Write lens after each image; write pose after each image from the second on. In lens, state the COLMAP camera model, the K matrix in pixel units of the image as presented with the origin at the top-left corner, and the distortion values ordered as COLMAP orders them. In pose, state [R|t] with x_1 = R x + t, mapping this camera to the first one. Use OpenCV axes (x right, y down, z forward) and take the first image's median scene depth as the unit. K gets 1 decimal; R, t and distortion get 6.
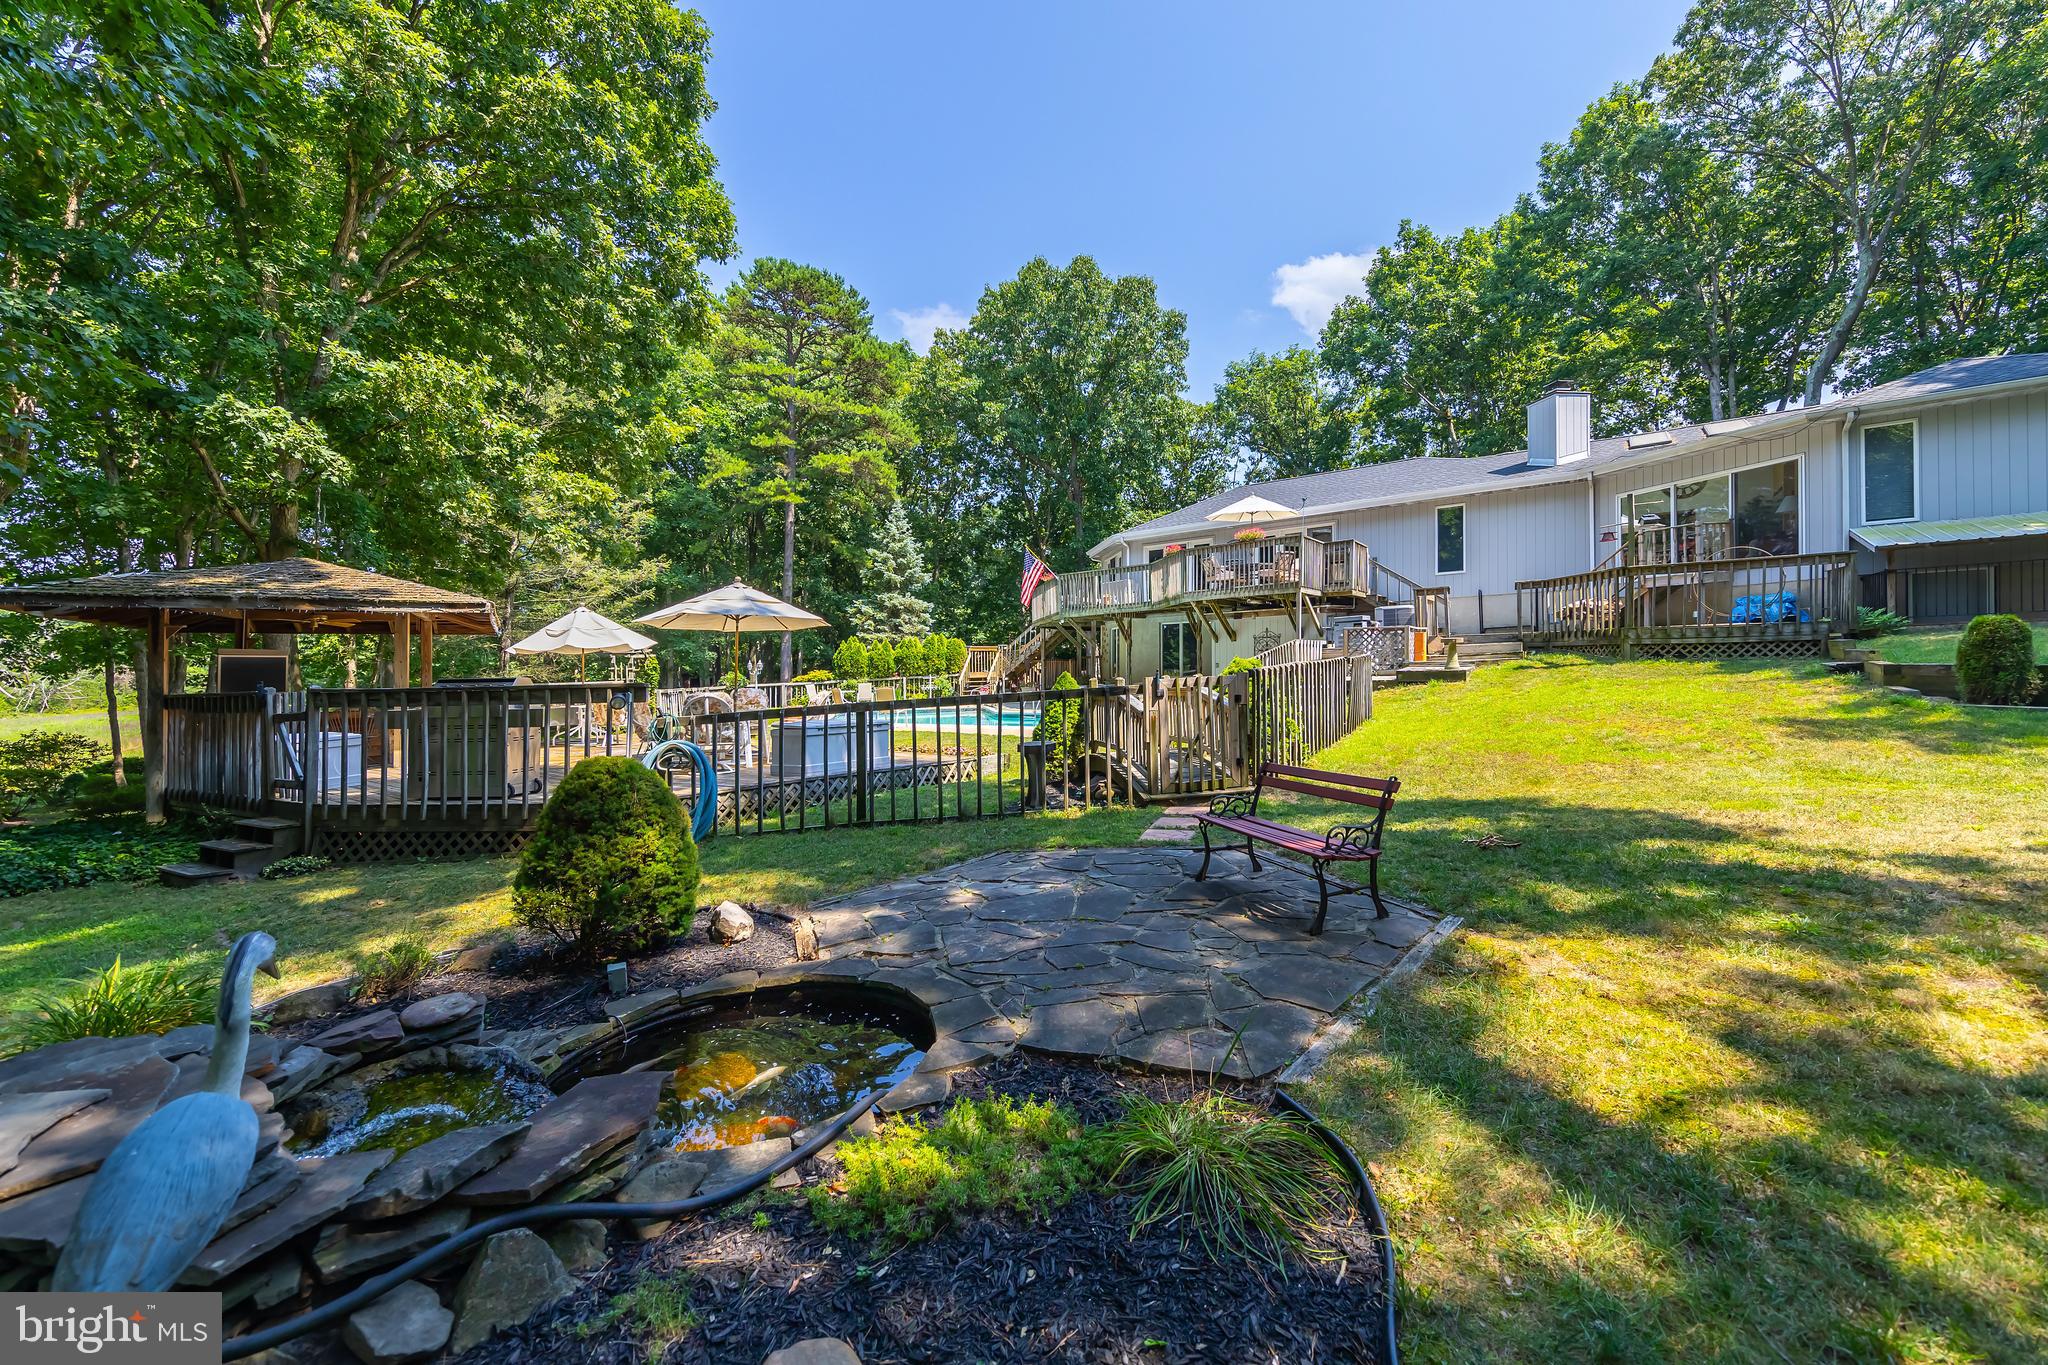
lens RADIAL K [[808.4, 0, 1040.1], [0, 808.4, 666.9], [0, 0, 1]] dist [0.000875, 0.000013]
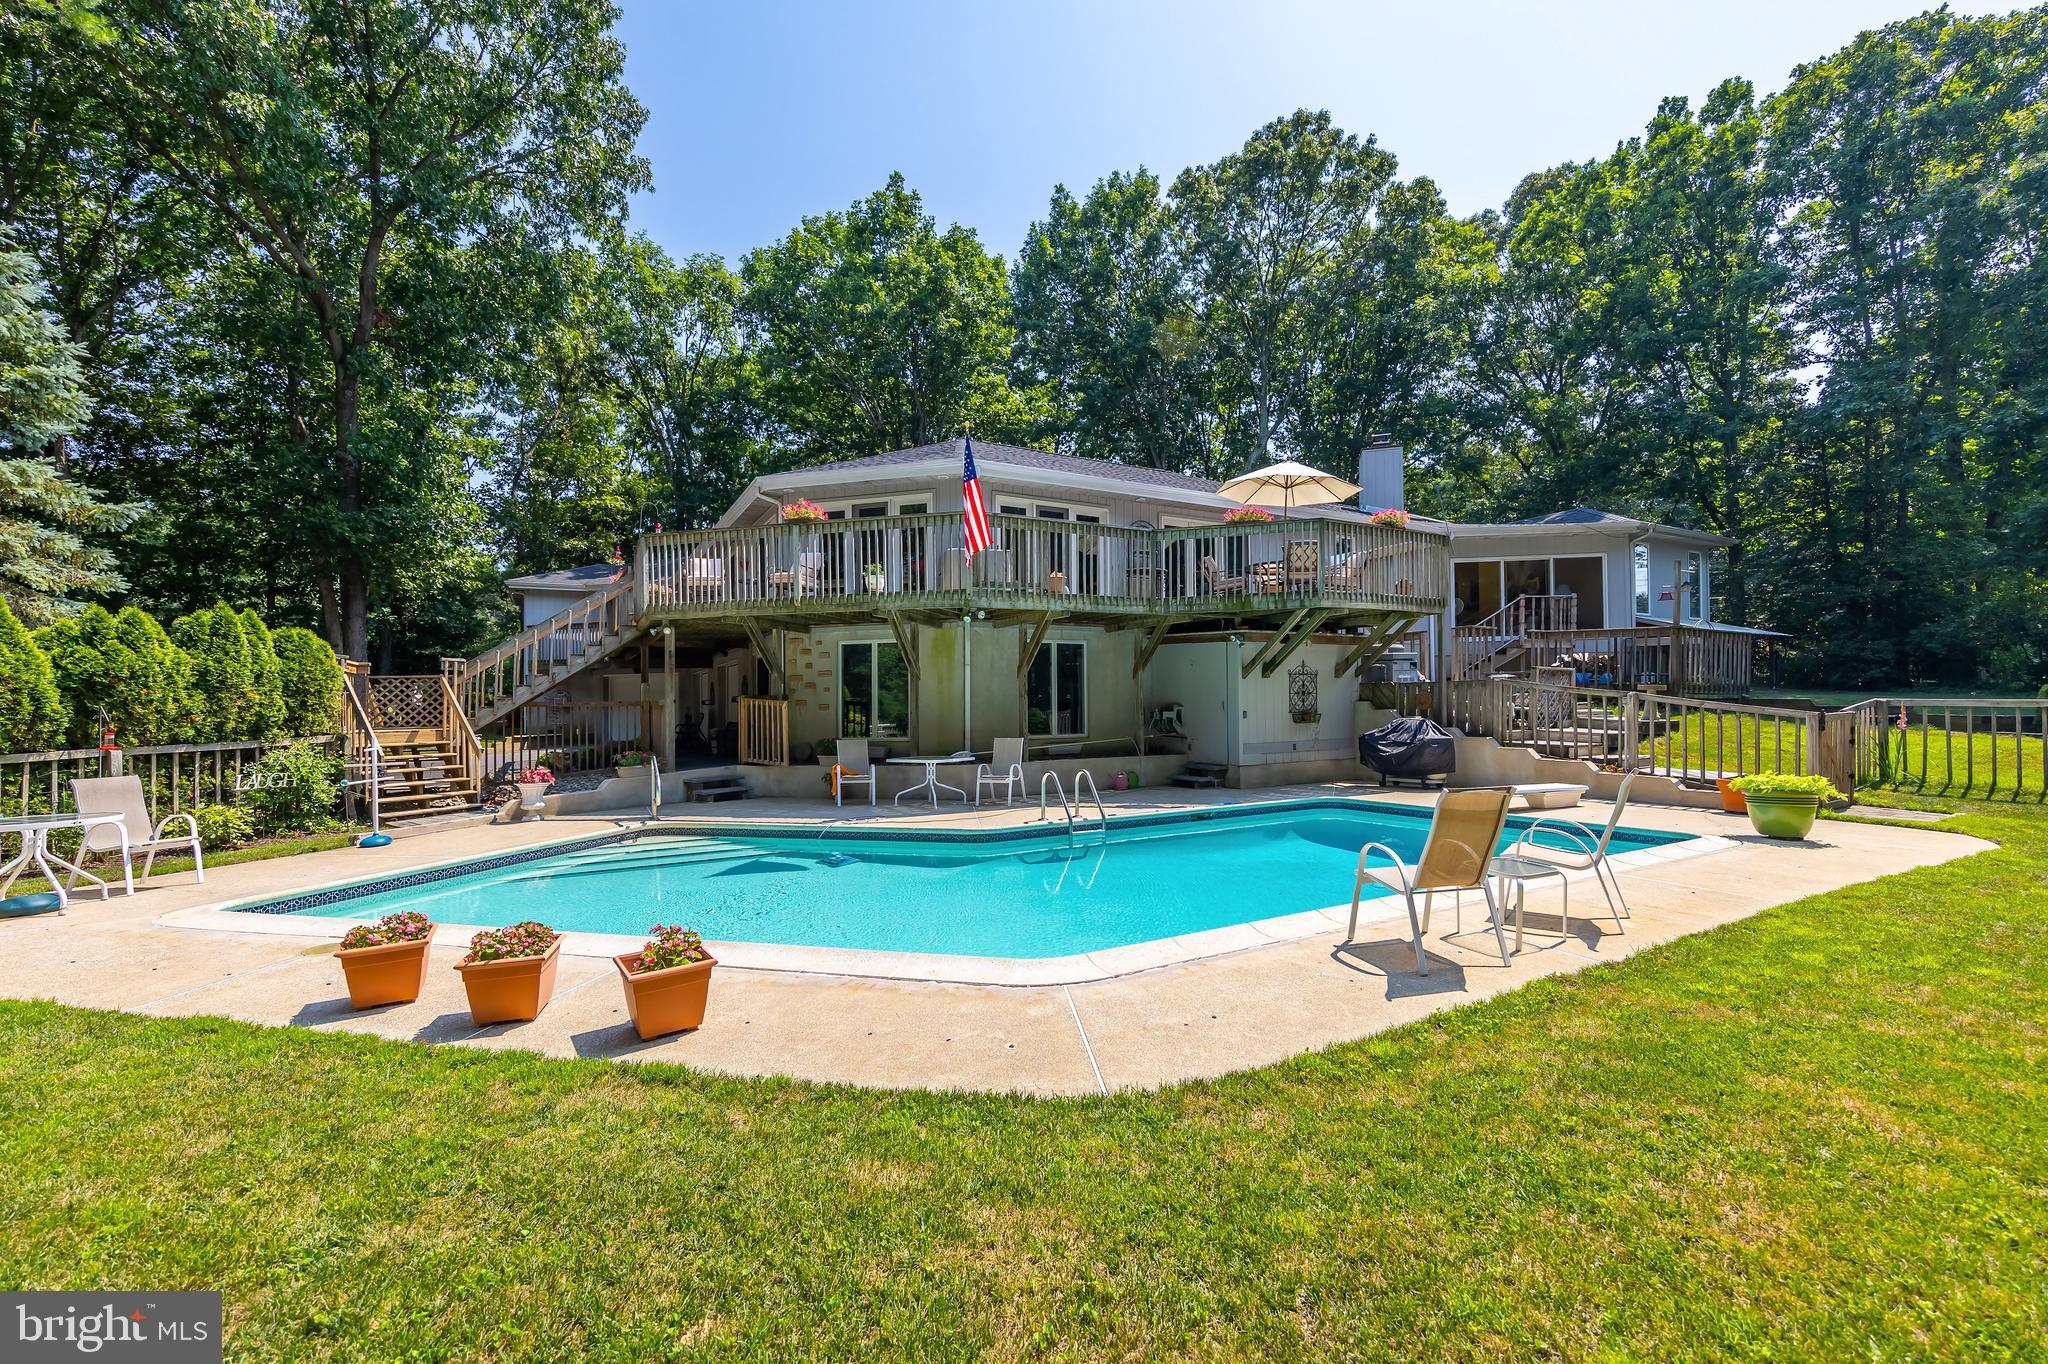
lens RADIAL K [[851.7, 0, 1027.2], [0, 851.7, 701.9], [0, 0, 1]] dist [0.014964, -0.000122]
pose [[0.402570, 0.024740, 0.915055, -0.312743], [-0.003593, 0.999670, -0.025447, 0.002934], [-0.915382, 0.006956, 0.402525, 0.599290]]
